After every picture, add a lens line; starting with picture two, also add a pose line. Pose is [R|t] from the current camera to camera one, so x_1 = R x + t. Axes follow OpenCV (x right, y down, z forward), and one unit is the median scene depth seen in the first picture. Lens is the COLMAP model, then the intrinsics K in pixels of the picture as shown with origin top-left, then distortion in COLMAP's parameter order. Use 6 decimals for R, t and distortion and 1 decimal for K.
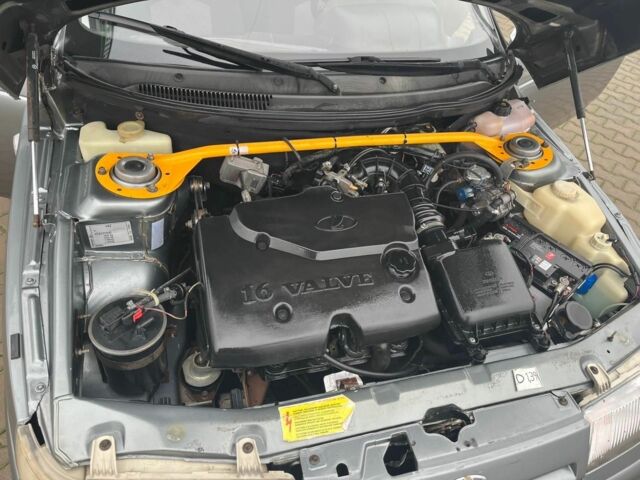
lens RADIAL K [[482.4, 0, 318.2], [0, 482.4, 238.1], [0, 0, 1]] dist [0.051086, -0.068853]
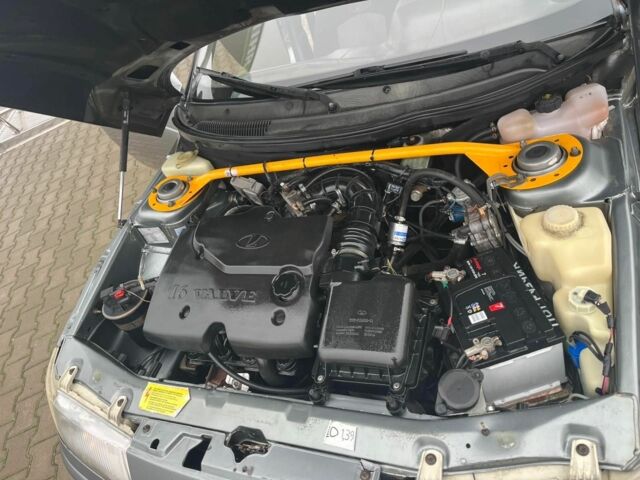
lens RADIAL K [[482.4, 0, 318.2], [0, 482.4, 238.1], [0, 0, 1]] dist [0.051086, -0.068853]
pose [[0.728248, 0.084686, -0.680061, 0.800487], [-0.058858, 0.996398, 0.061050, -0.102936], [0.682782, -0.004433, 0.730609, 0.260501]]
